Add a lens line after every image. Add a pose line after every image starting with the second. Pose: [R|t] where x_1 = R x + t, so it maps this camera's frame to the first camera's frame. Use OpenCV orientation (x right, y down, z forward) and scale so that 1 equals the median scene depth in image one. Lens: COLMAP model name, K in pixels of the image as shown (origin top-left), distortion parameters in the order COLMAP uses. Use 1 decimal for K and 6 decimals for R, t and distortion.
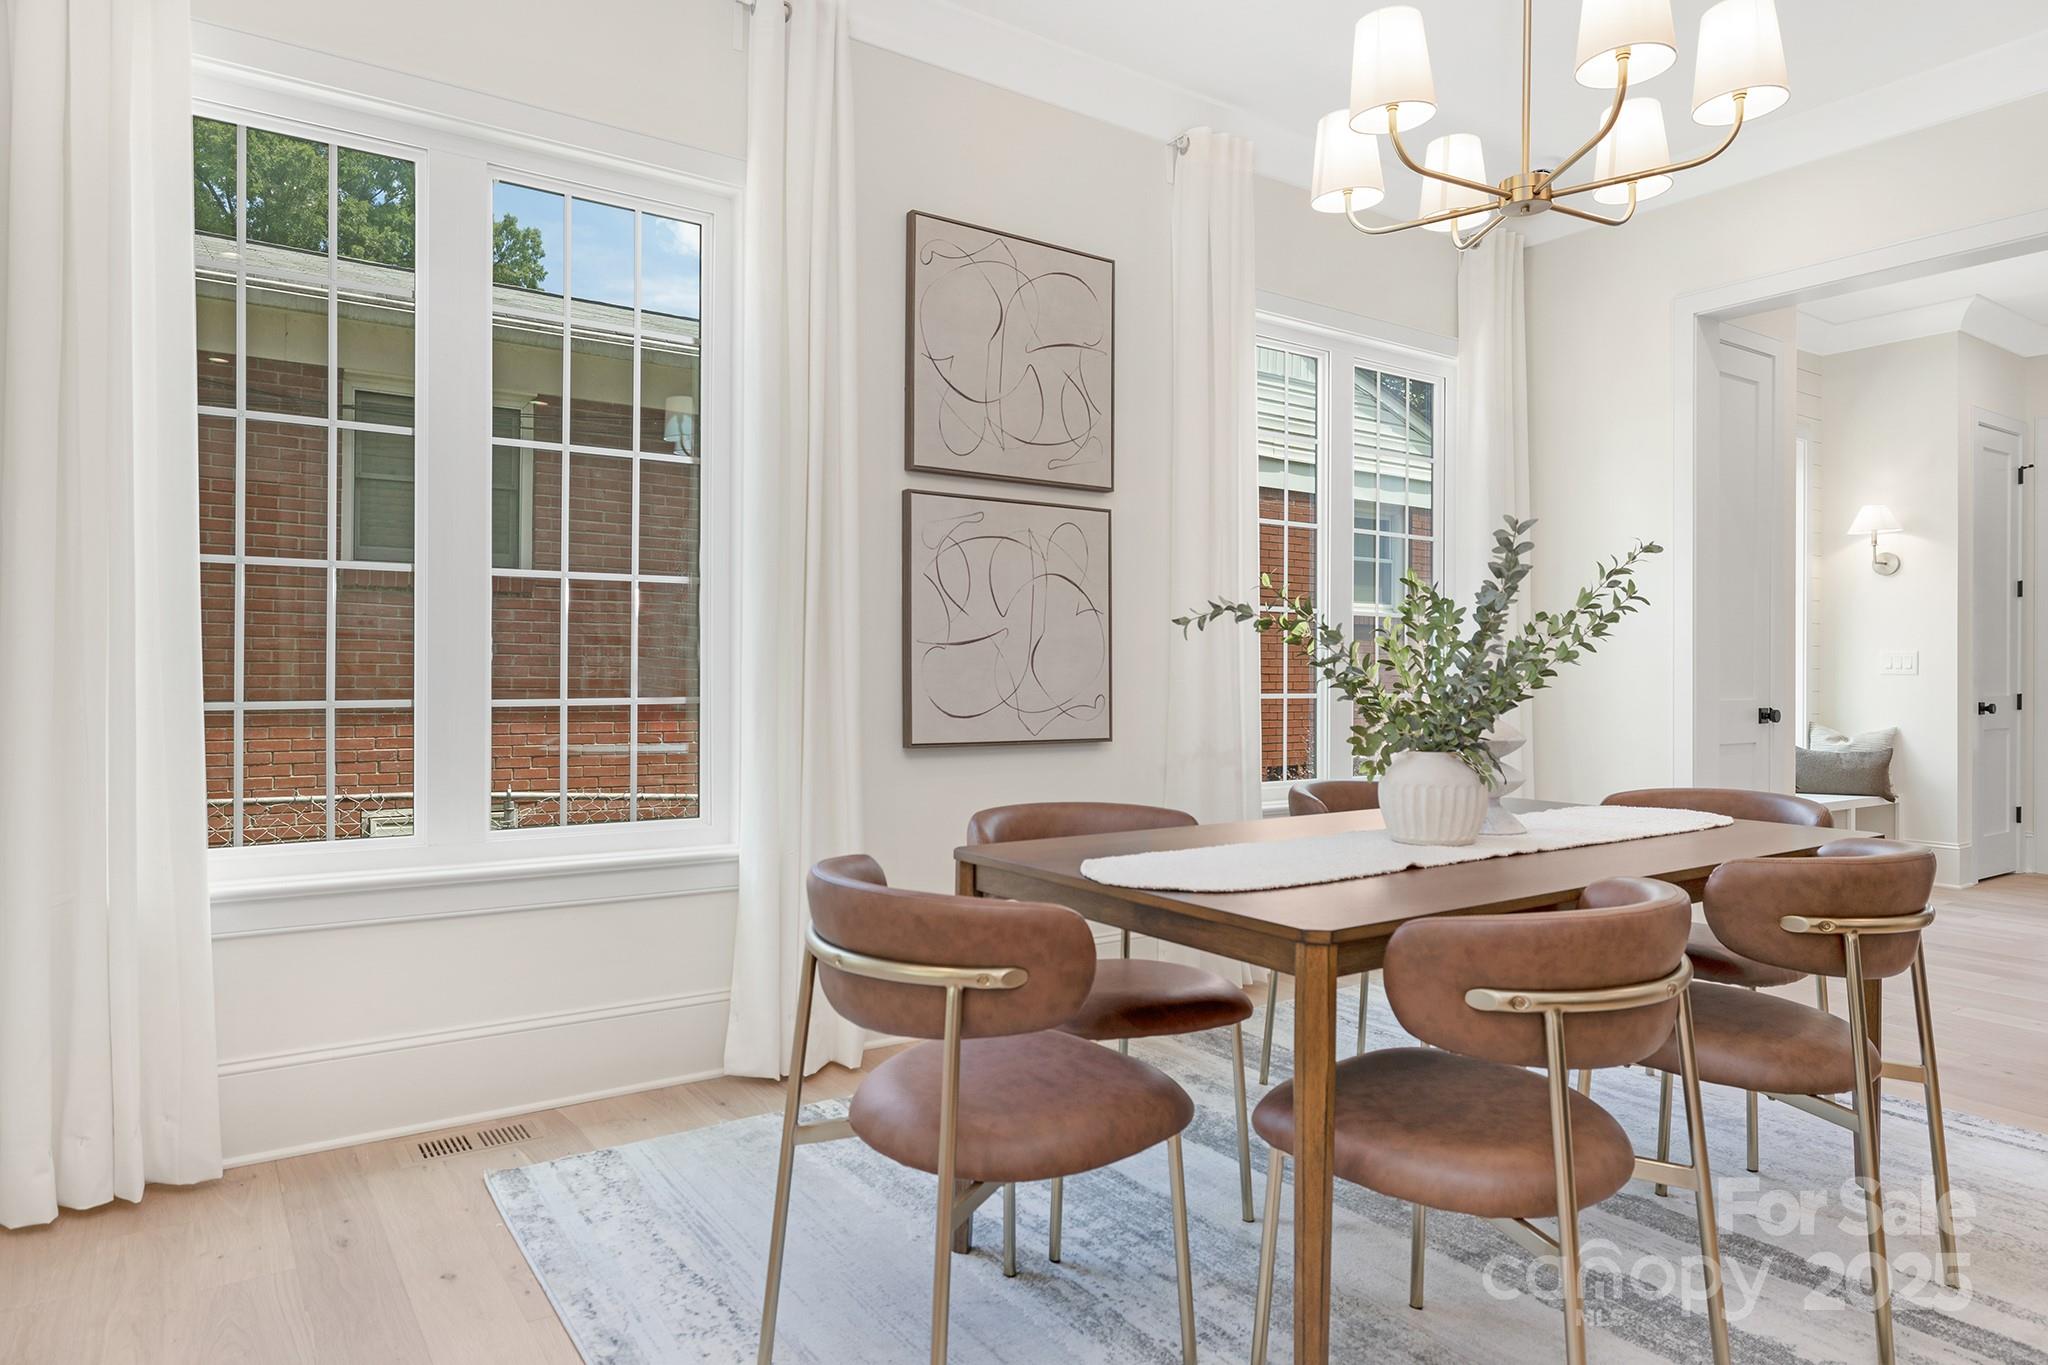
lens RADIAL K [[1234.8, 0, 1033.0], [0, 1234.8, 686.3], [0, 0, 1]] dist [-0.001996, -0.000119]
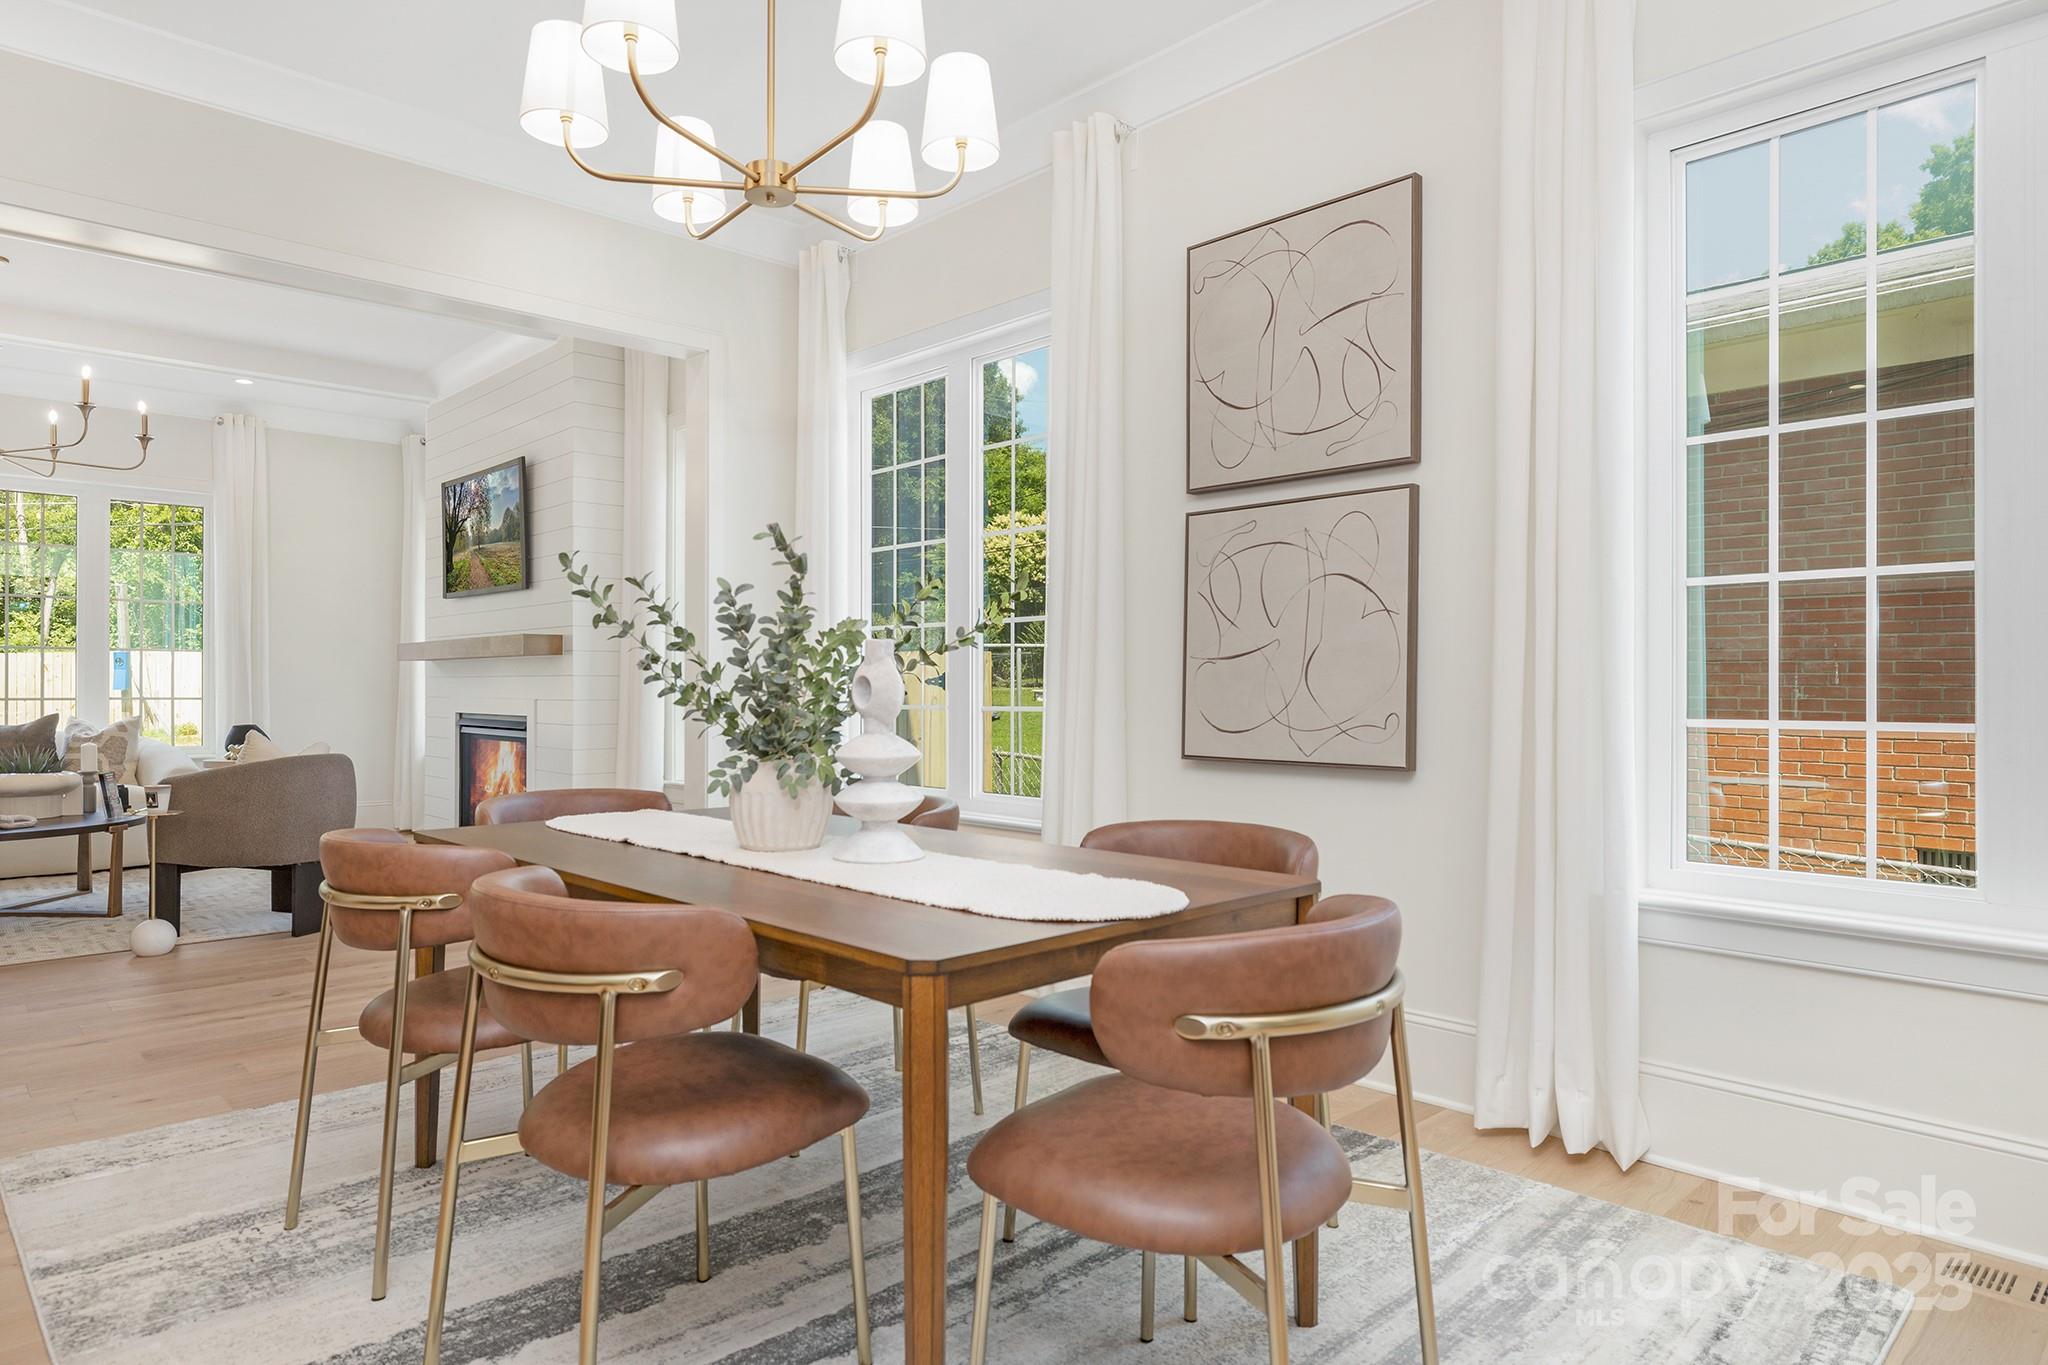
lens RADIAL K [[1234.8, 0, 1033.8], [0, 1234.8, 681.7], [0, 0, 1]] dist [-0.001996, -0.000119]
pose [[0.174518, -0.009570, -0.984608, 0.858347], [-0.004099, 0.999937, -0.010446, -0.004405], [0.984646, 0.005859, 0.174467, 0.652122]]
